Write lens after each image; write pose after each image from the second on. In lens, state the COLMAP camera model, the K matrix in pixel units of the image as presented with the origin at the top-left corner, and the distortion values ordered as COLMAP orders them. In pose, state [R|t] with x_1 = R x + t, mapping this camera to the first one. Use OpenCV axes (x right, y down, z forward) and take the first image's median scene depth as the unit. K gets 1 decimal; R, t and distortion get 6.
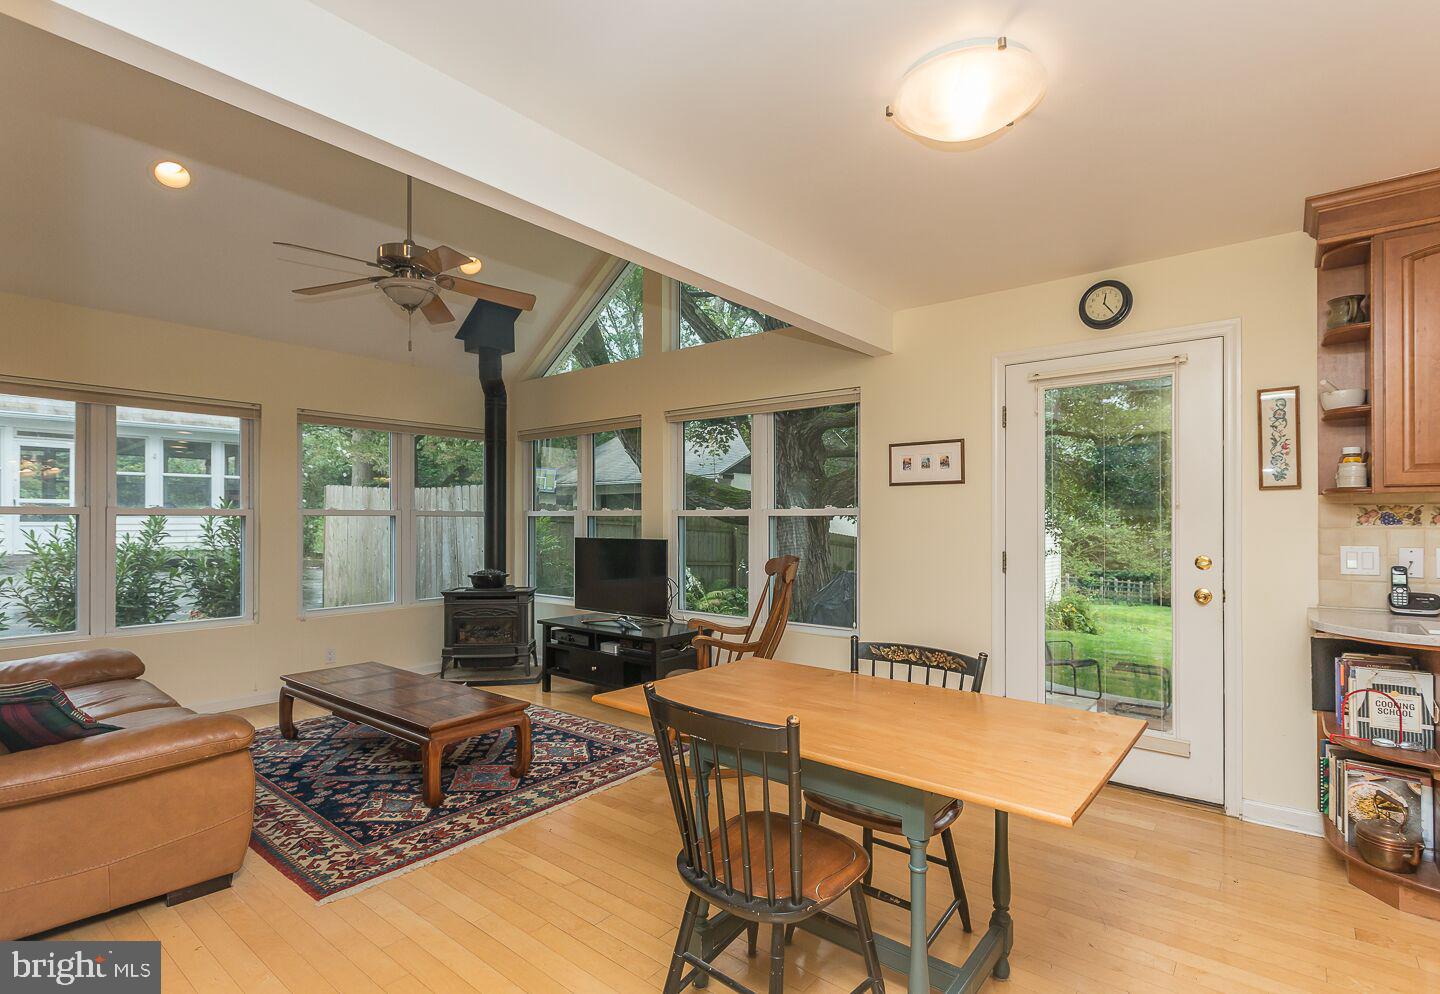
lens RADIAL K [[687.2, 0, 748.6], [0, 687.2, 517.0], [0, 0, 1]] dist [0.001353, -0.000399]
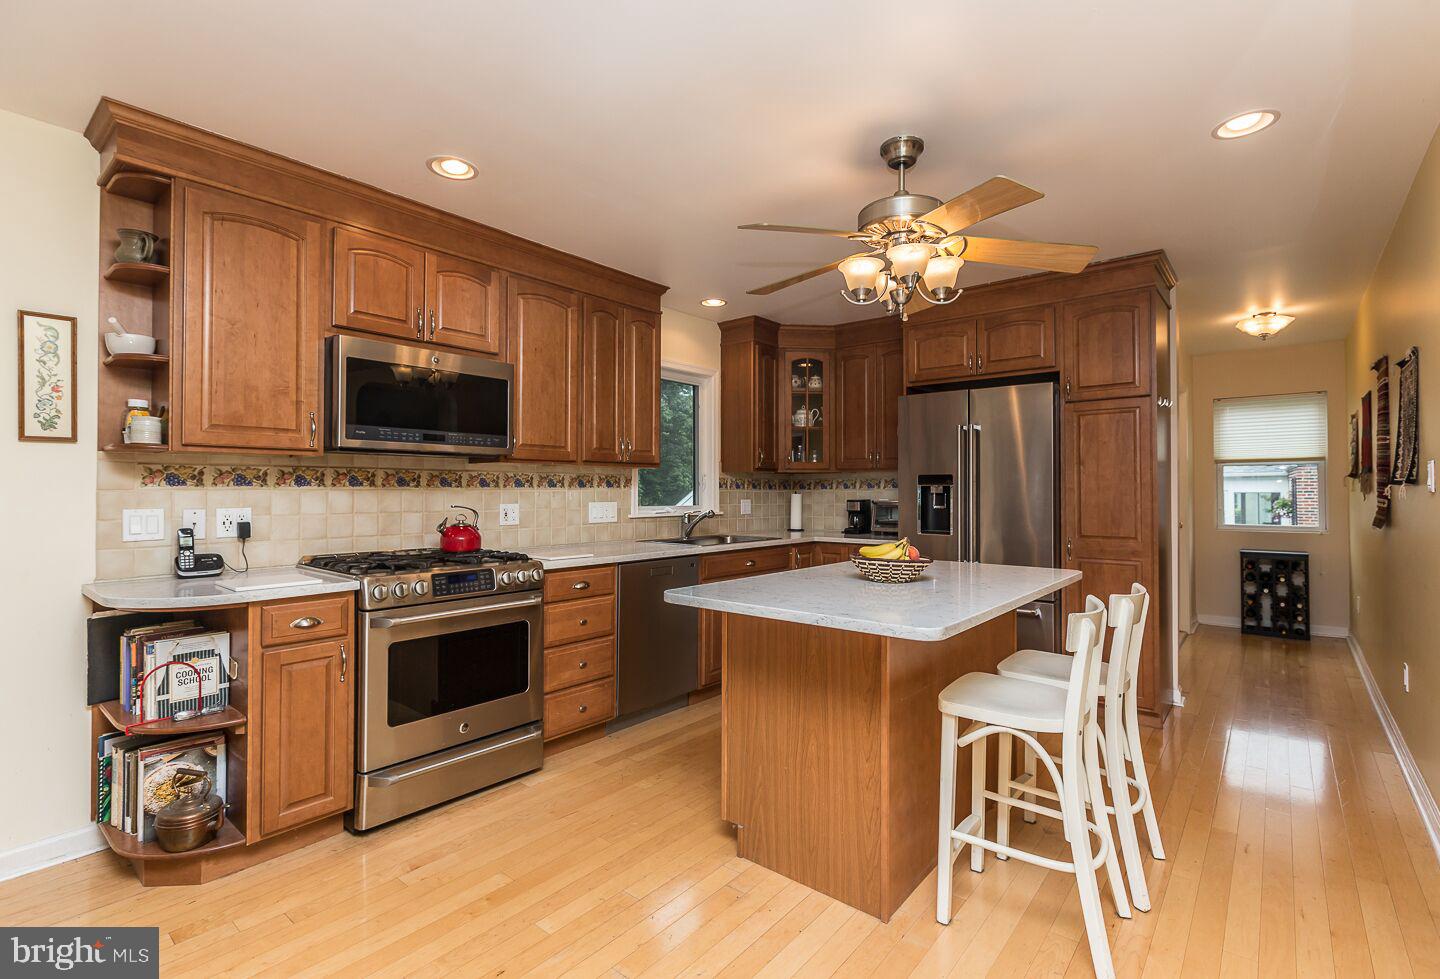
lens RADIAL K [[677.1, 0, 724.9], [0, 677.1, 482.1], [0, 0, 1]] dist [-0.000860, -0.000468]
pose [[0.029427, 0.012710, 0.999486, 0.012295], [-0.004253, 0.999912, -0.012590, 0.014661], [-0.999558, -0.003880, 0.029479, 0.204567]]
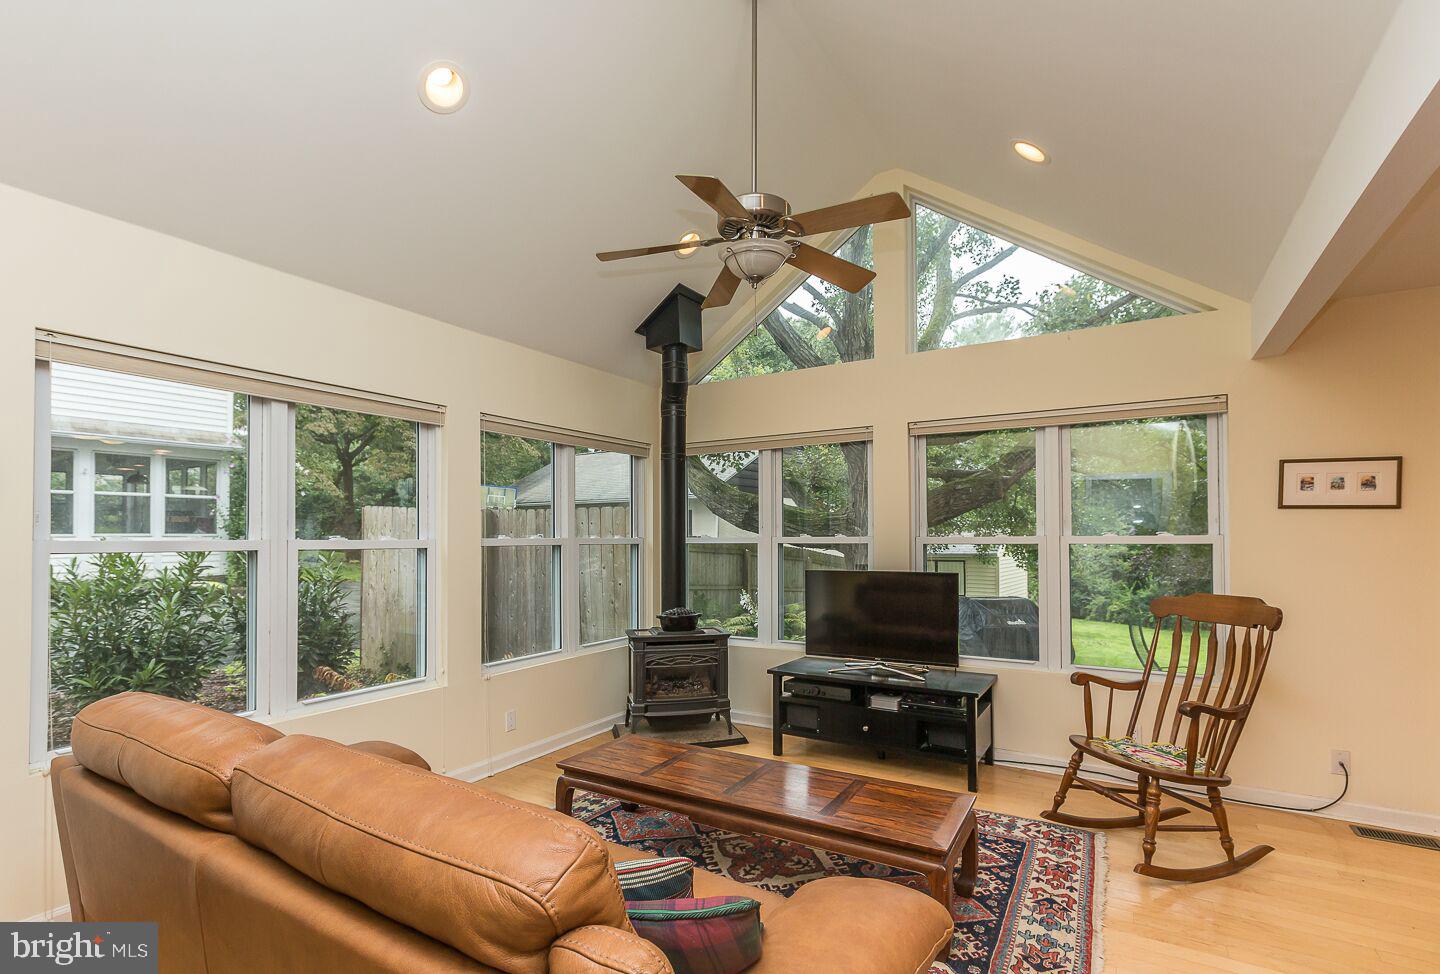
lens RADIAL K [[674.6, 0, 716.5], [0, 674.6, 524.0], [0, 0, 1]] dist [0.002555, 0.000122]
pose [[0.993784, -0.003315, 0.111273, -0.863553], [0.005132, 0.999858, -0.016052, -0.025797], [-0.111204, 0.016523, 0.993660, 0.356488]]
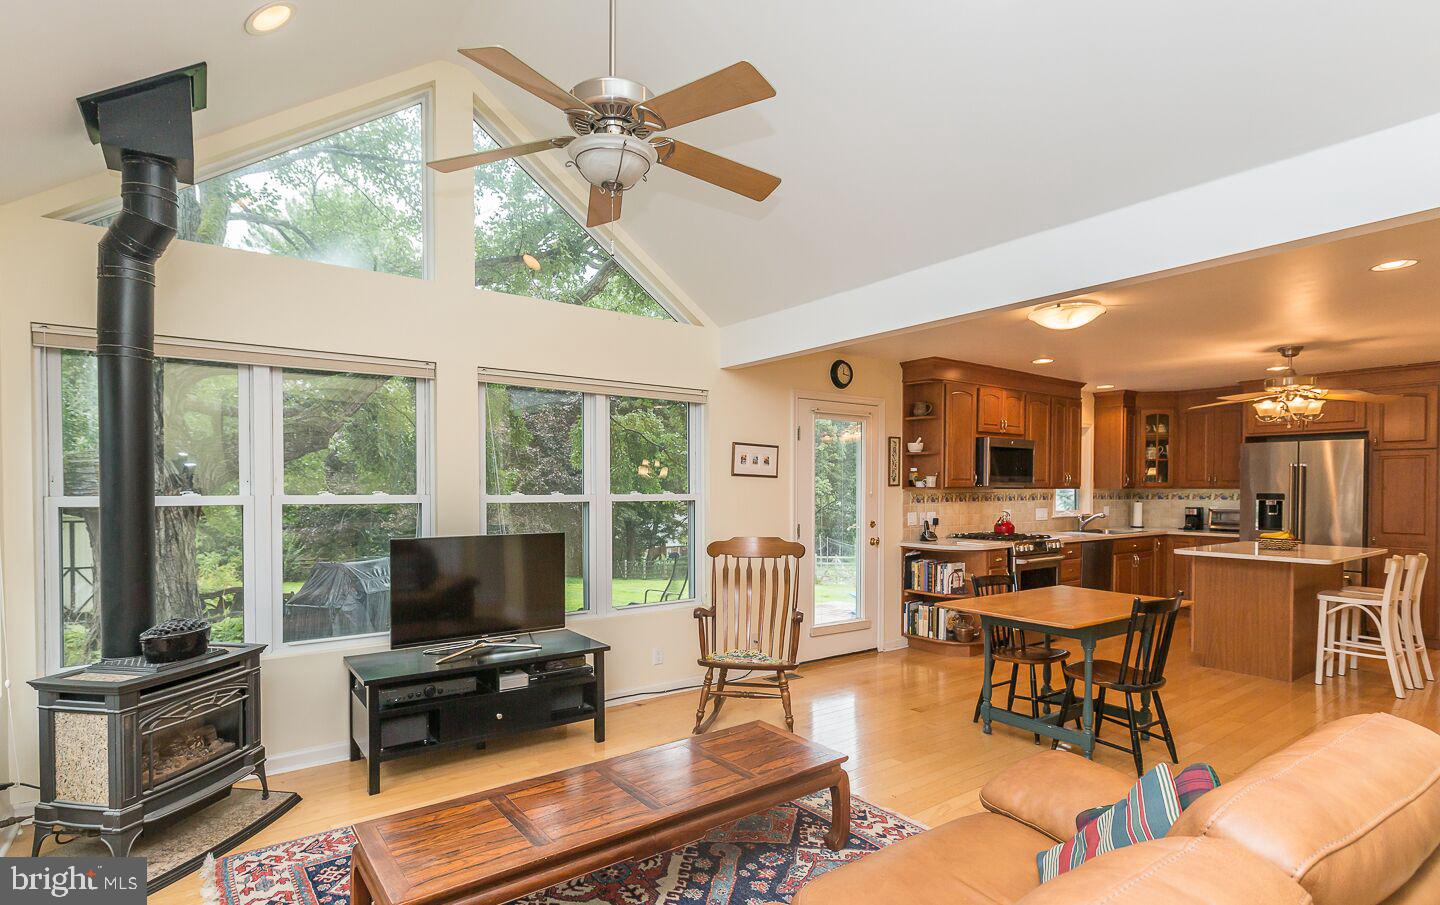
lens RADIAL K [[706.0, 0, 687.0], [0, 706.0, 500.7], [0, 0, 1]] dist [0.006398, 0.000383]
pose [[0.295742, -0.018001, 0.955098, -1.529906], [-0.004387, 0.999786, 0.020202, -0.039824], [-0.955258, -0.010165, 0.295600, 1.034900]]
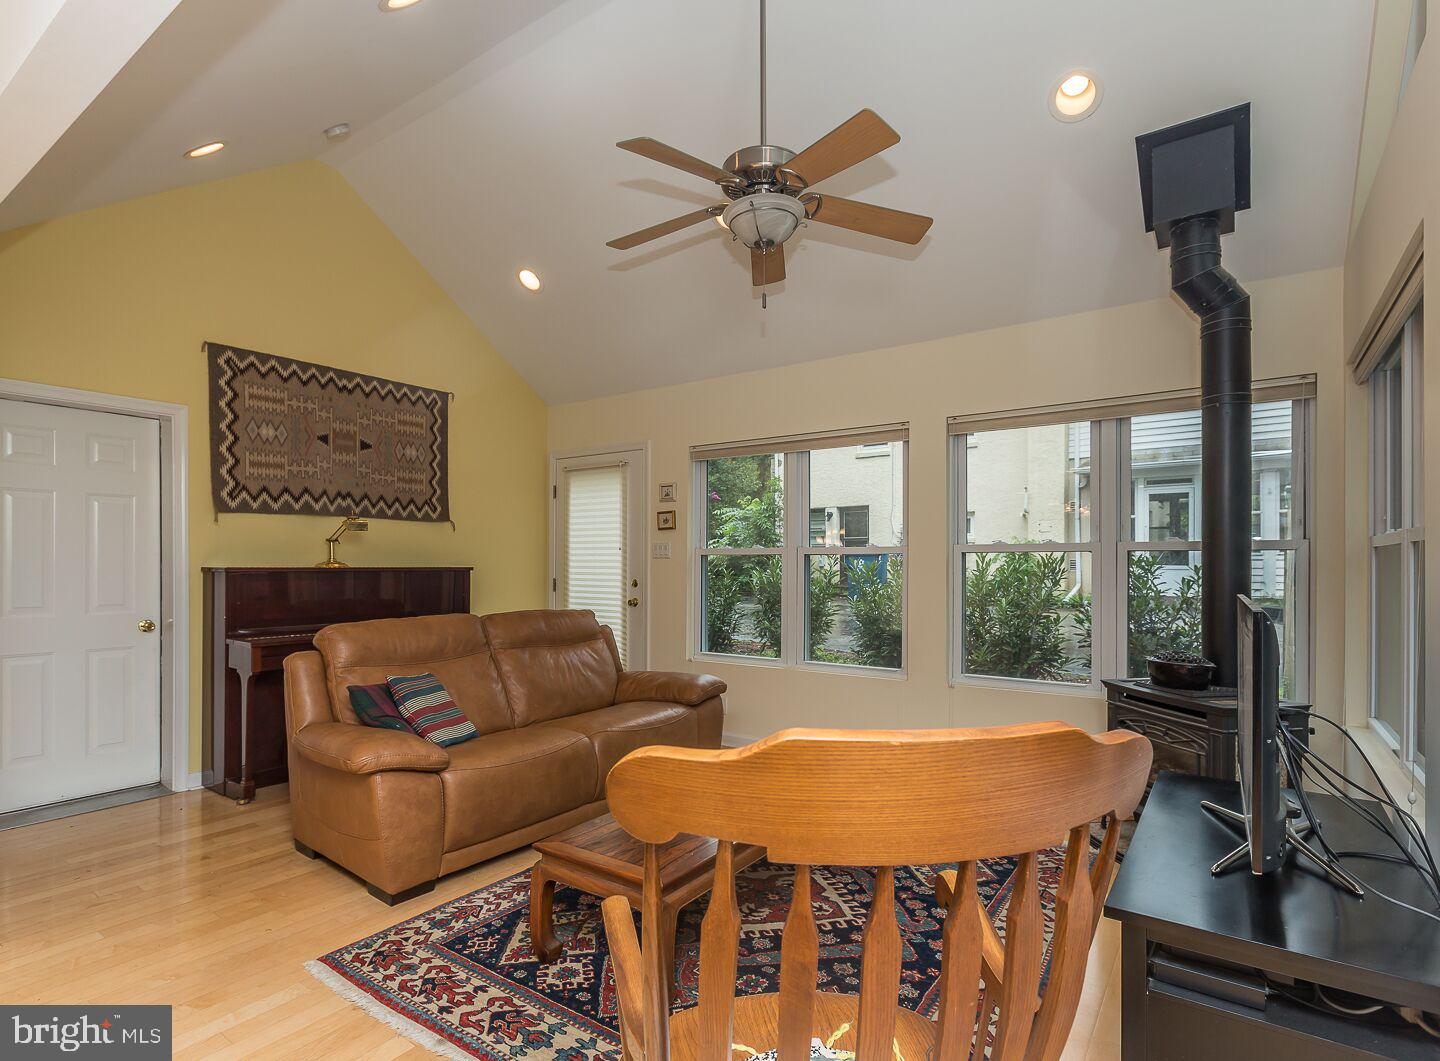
lens RADIAL K [[742.3, 0, 703.6], [0, 742.3, 568.1], [0, 0, 1]] dist [0.018152, 0.000071]
pose [[0.031773, 0.004796, -0.999484, 0.347145], [0.000719, 0.999988, 0.004821, 0.018557], [0.999495, -0.000872, 0.031769, 1.277595]]
